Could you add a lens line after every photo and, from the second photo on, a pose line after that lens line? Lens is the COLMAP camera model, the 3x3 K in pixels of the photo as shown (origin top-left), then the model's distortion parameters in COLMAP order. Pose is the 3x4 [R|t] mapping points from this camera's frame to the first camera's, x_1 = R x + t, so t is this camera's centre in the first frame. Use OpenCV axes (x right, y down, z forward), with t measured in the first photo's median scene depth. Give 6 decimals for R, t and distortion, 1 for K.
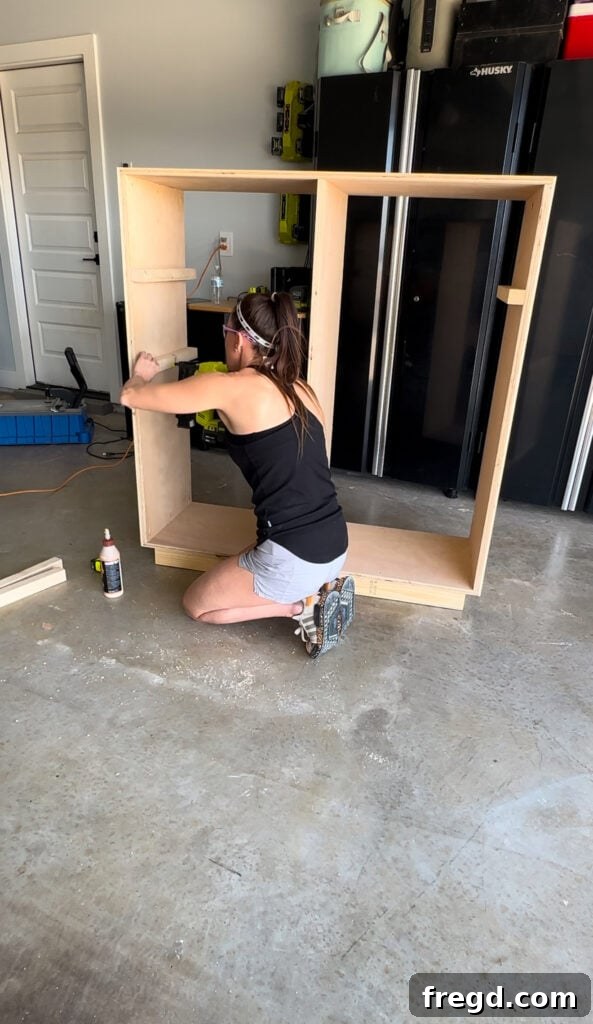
lens RADIAL K [[607.7, 0, 296.5], [0, 607.7, 512.0], [0, 0, 1]] dist [0.009948, 0.000875]
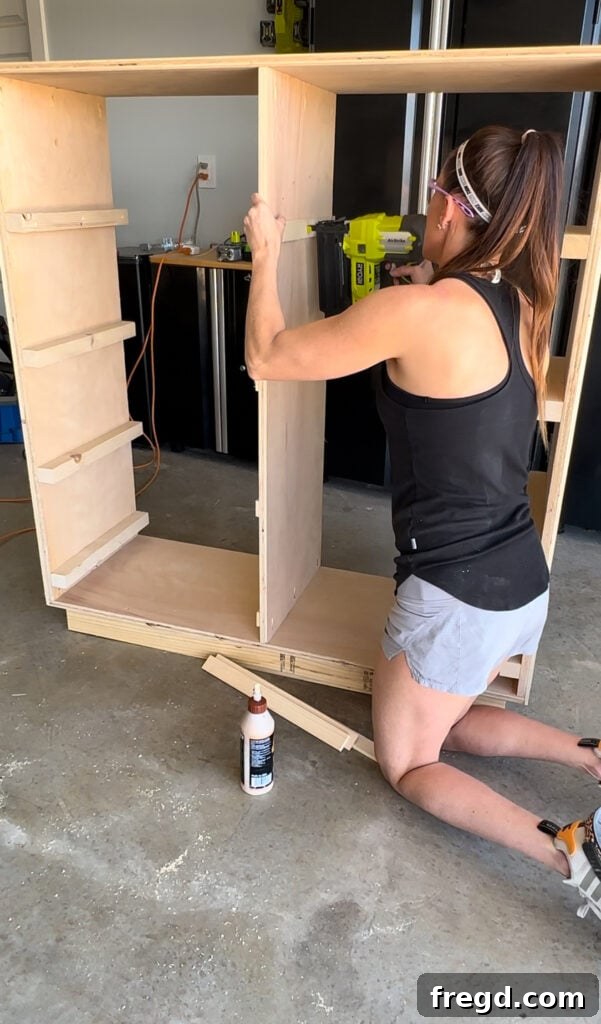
lens RADIAL K [[746.3, 0, 300.5], [0, 746.3, 512.0], [0, 0, 1]] dist [0.001183, 0.001586]
pose [[0.997502, 0.005839, -0.070403, 0.124266], [-0.004762, 0.999869, 0.015453, -0.085230], [0.070484, -0.015079, 0.997399, 0.199895]]
